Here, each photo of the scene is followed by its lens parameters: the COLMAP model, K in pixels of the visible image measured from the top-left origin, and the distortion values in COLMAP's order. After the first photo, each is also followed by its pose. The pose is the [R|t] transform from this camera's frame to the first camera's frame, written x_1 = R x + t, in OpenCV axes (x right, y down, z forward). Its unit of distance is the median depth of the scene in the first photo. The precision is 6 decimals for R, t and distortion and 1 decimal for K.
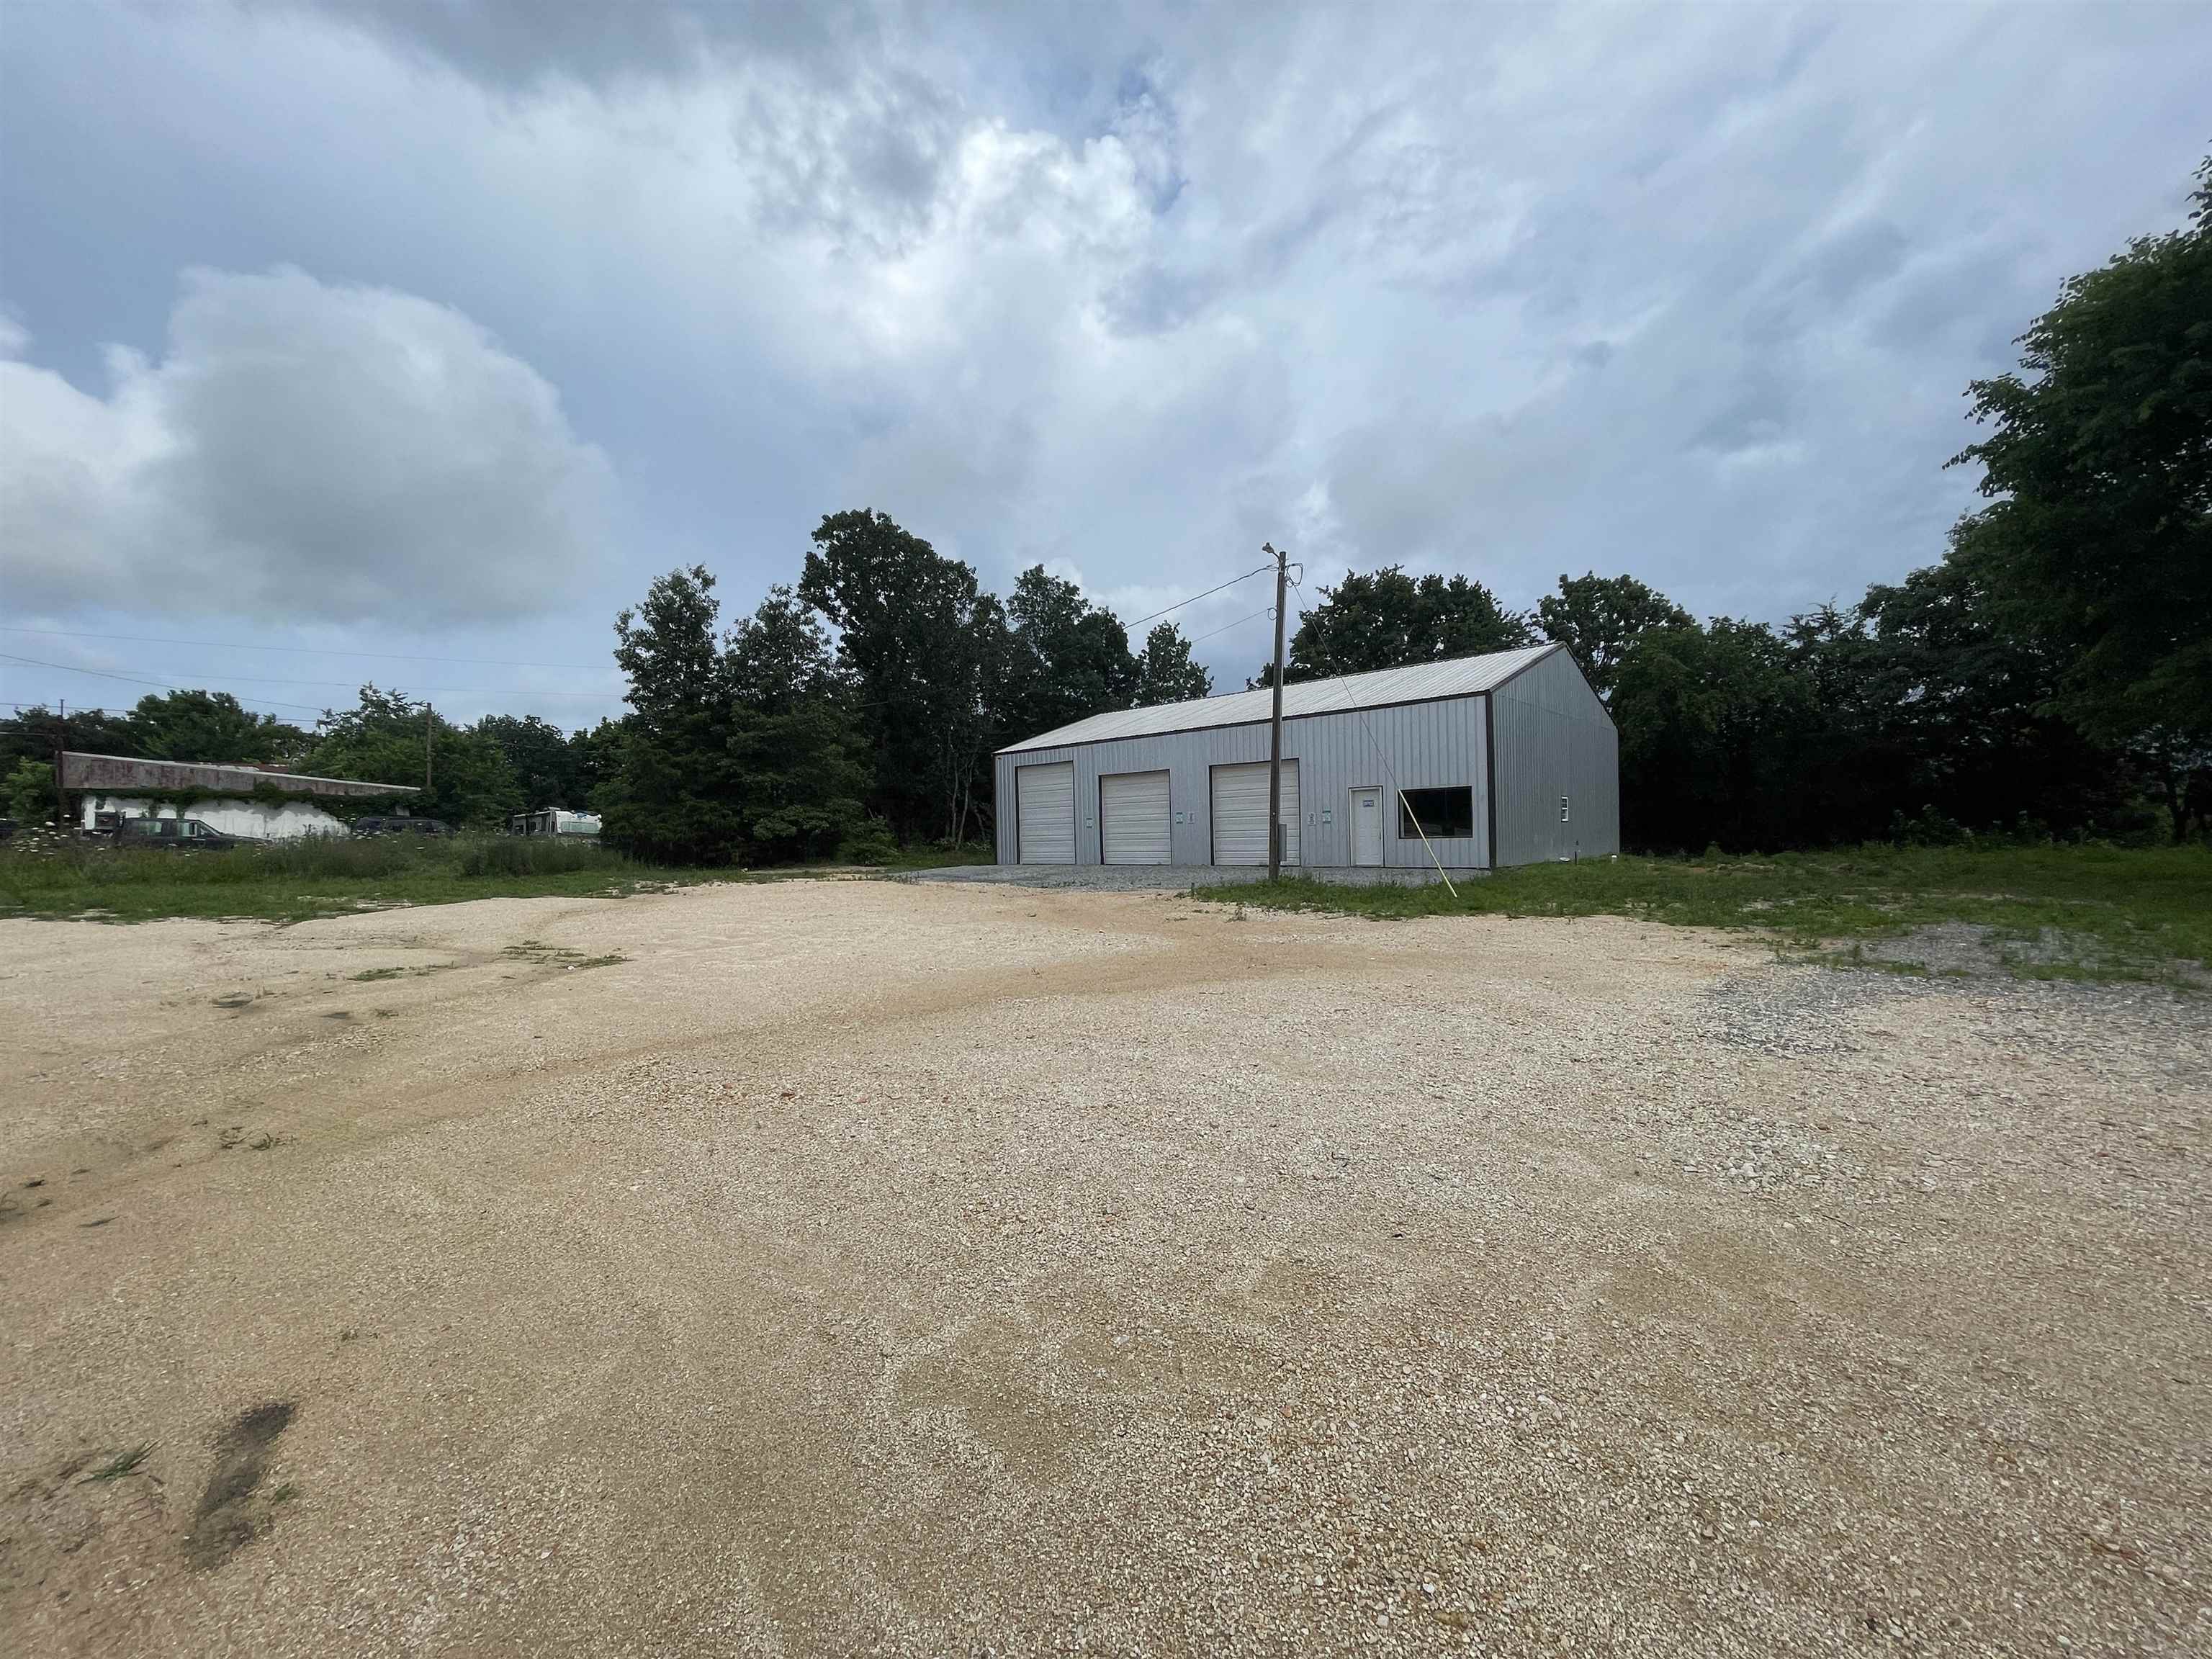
lens RADIAL K [[887.7, 0, 1099.3], [0, 887.7, 851.8], [0, 0, 1]] dist [0.000810, 0.000037]
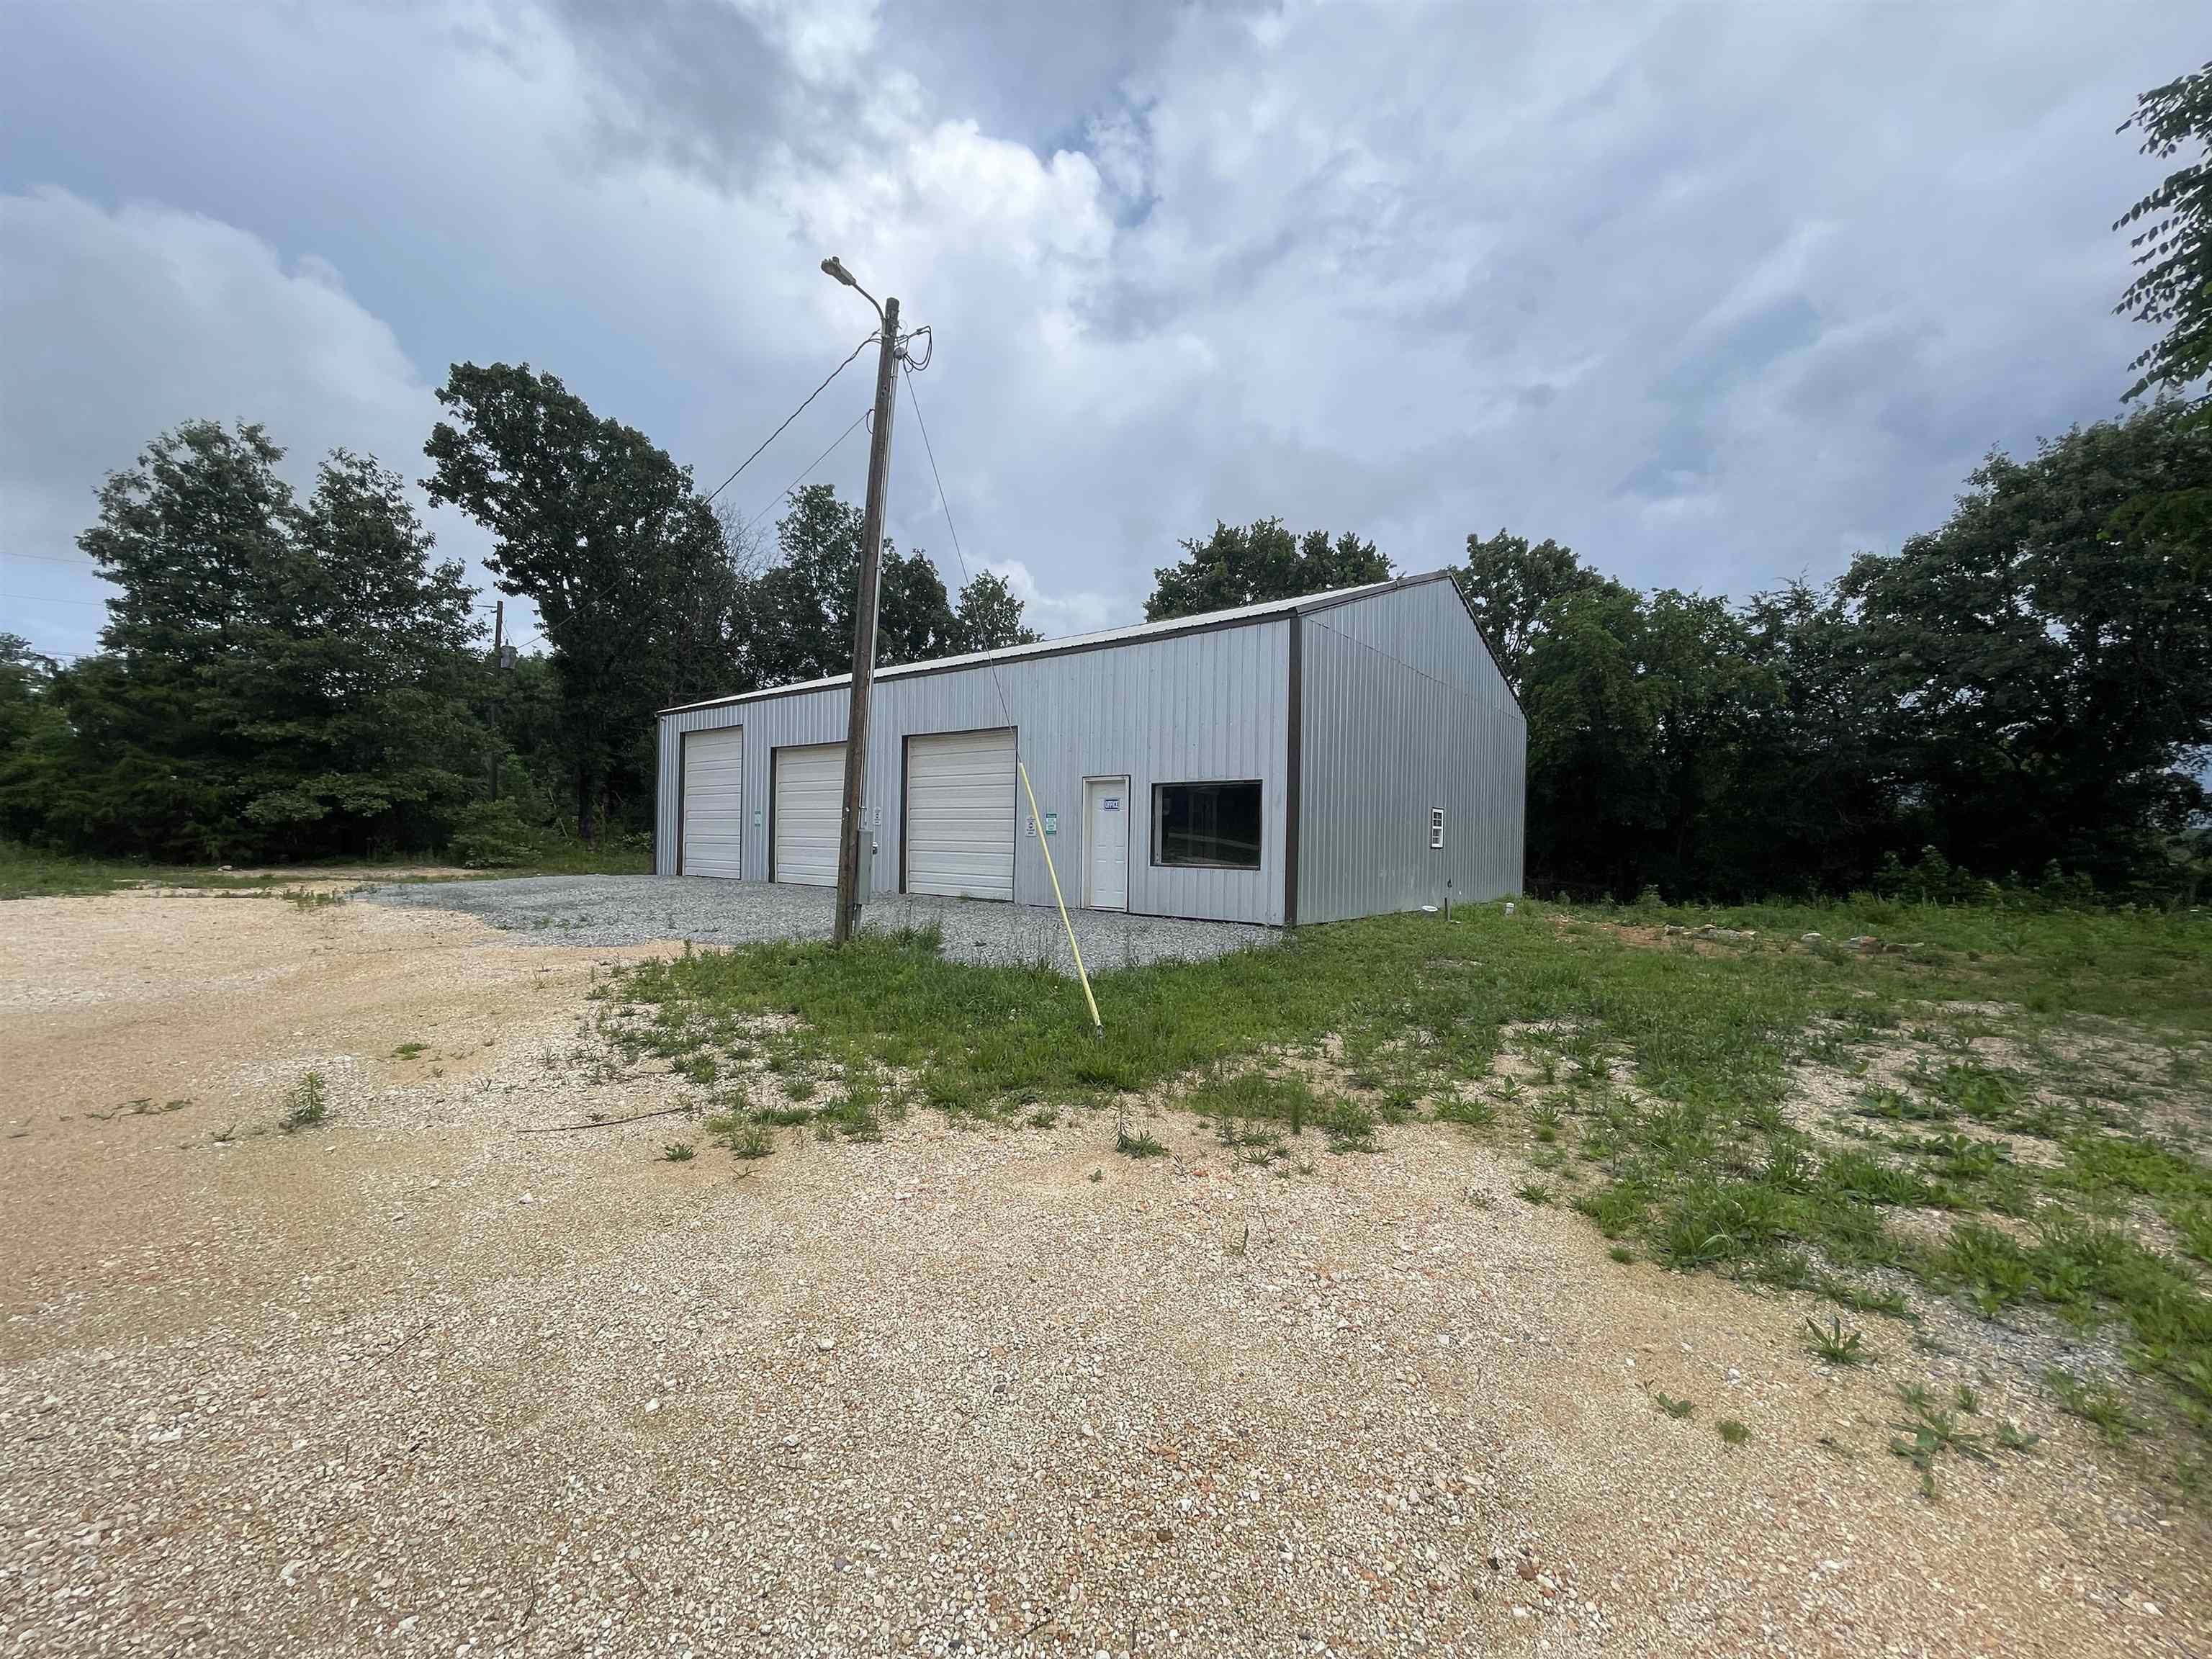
lens RADIAL K [[887.7, 0, 1102.3], [0, 887.7, 859.9], [0, 0, 1]] dist [0.000810, 0.000037]
pose [[0.996497, 0.041779, 0.072444, 0.190249], [-0.041987, 0.999117, 0.001354, -0.013283], [-0.072323, -0.004391, 0.997372, 0.300867]]
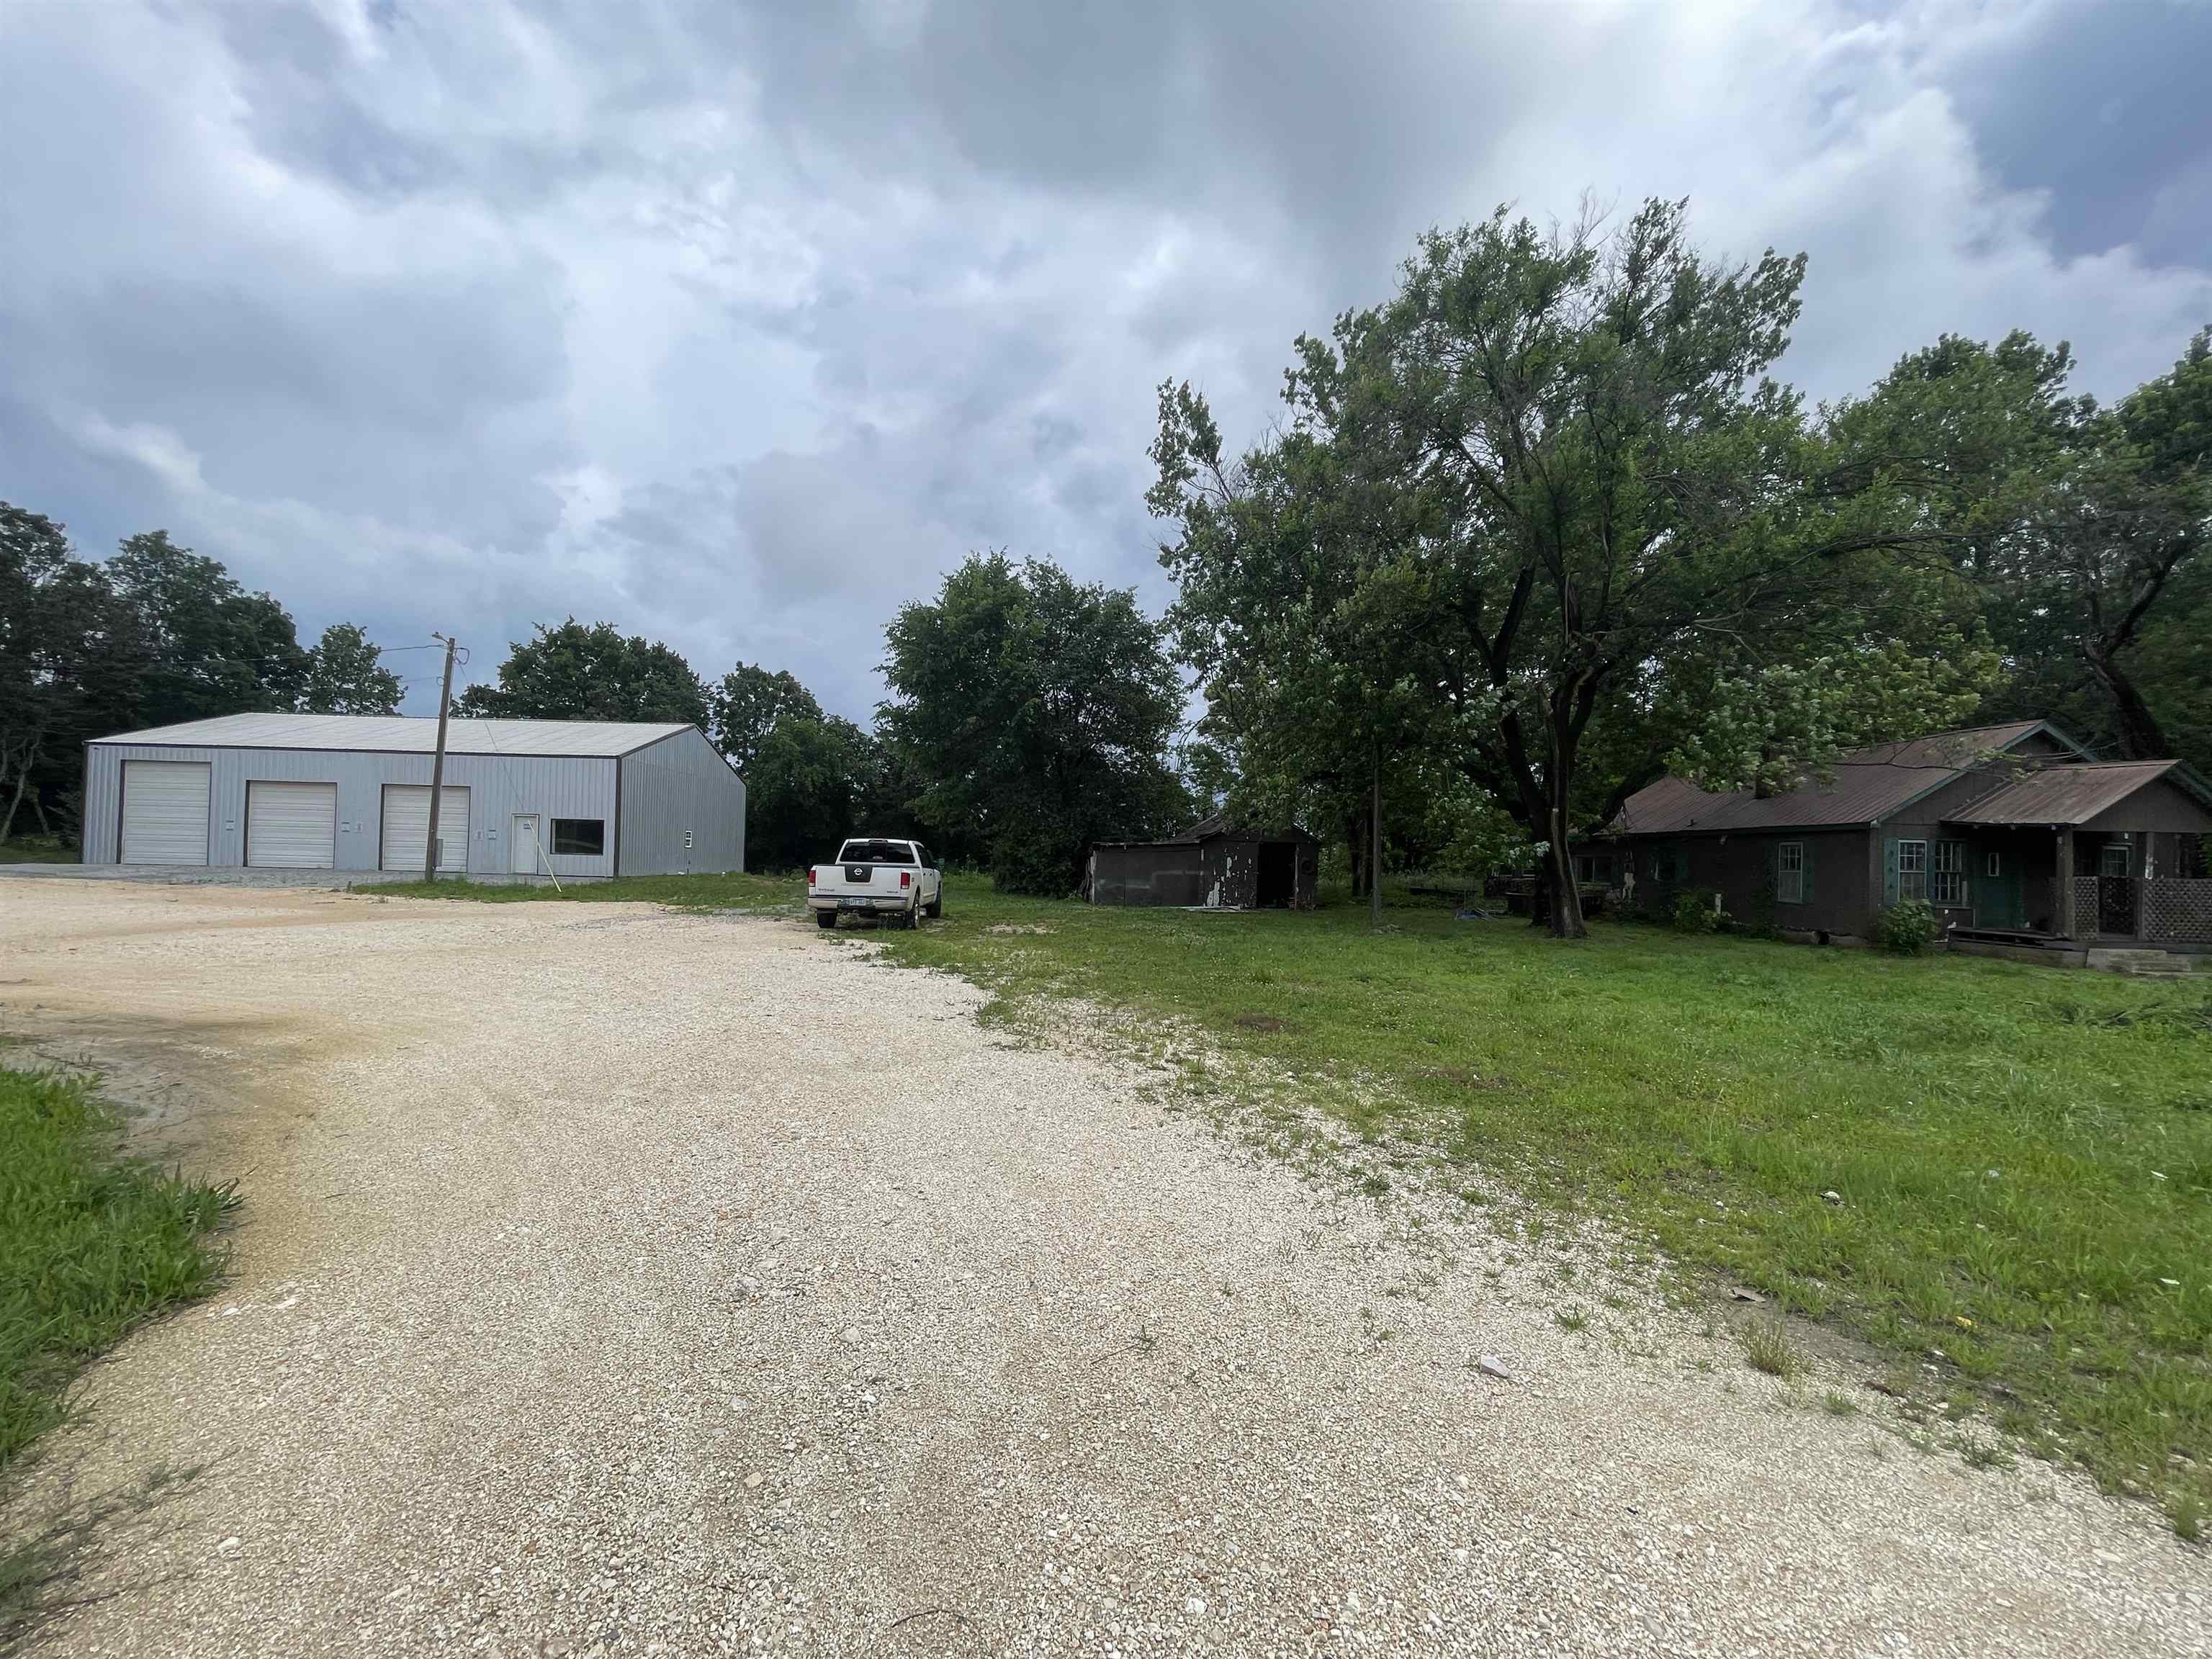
lens RADIAL K [[887.7, 0, 1107.9], [0, 887.7, 846.8], [0, 0, 1]] dist [0.000810, 0.000037]
pose [[0.707789, 0.050464, 0.704620, -0.014628], [-0.029154, 0.998682, -0.042240, 0.005139], [-0.705823, 0.009355, 0.708327, -0.415246]]
